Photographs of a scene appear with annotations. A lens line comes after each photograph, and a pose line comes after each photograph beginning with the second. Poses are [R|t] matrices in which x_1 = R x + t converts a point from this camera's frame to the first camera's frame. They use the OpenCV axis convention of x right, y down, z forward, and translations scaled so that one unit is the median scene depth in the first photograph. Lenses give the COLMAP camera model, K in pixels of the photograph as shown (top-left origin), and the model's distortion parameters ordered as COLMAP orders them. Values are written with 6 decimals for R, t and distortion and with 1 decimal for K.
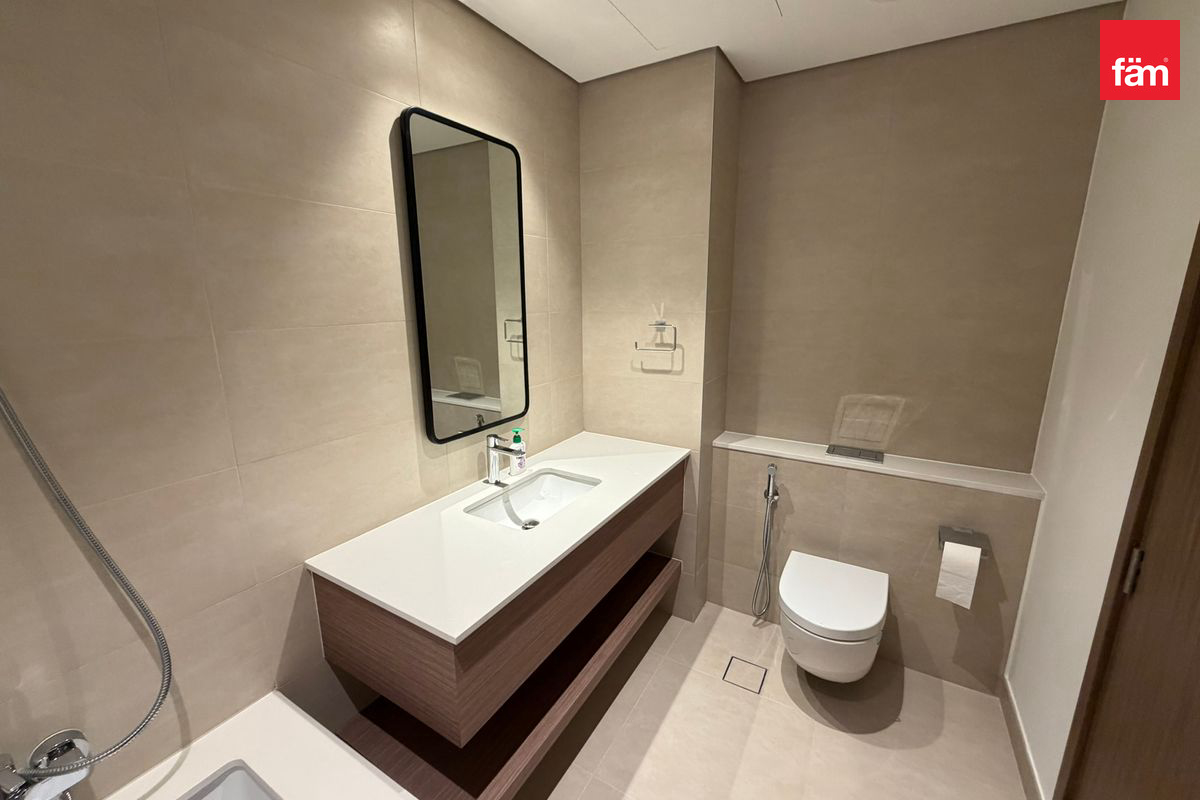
lens RADIAL K [[479.5, 0, 600.0], [0, 479.5, 400.0], [0, 0, 1]] dist [0.000561, -0.000305]
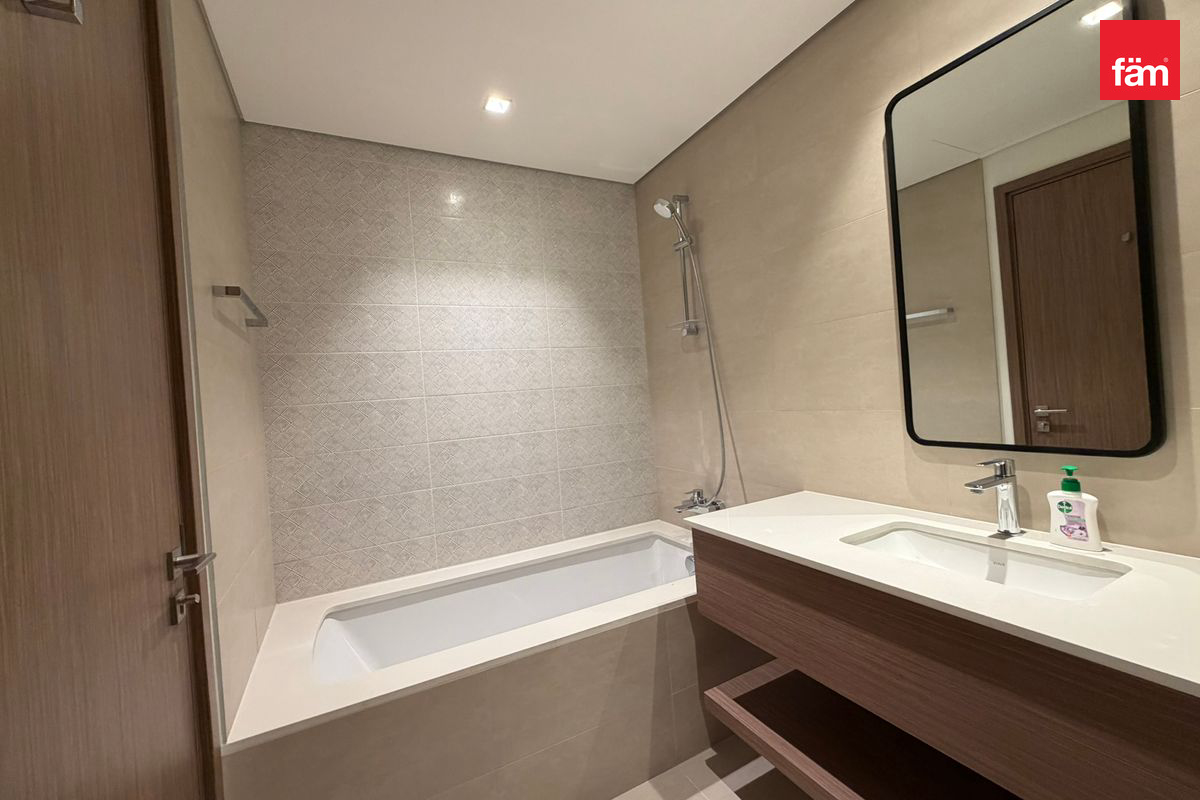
lens RADIAL K [[479.5, 0, 600.0], [0, 479.5, 400.0], [0, 0, 1]] dist [0.000561, -0.000305]
pose [[-0.527302, 0.045385, -0.848465, 0.727378], [-0.114793, 0.985612, 0.124062, -0.029464], [0.841888, 0.162816, -0.514505, 0.962962]]
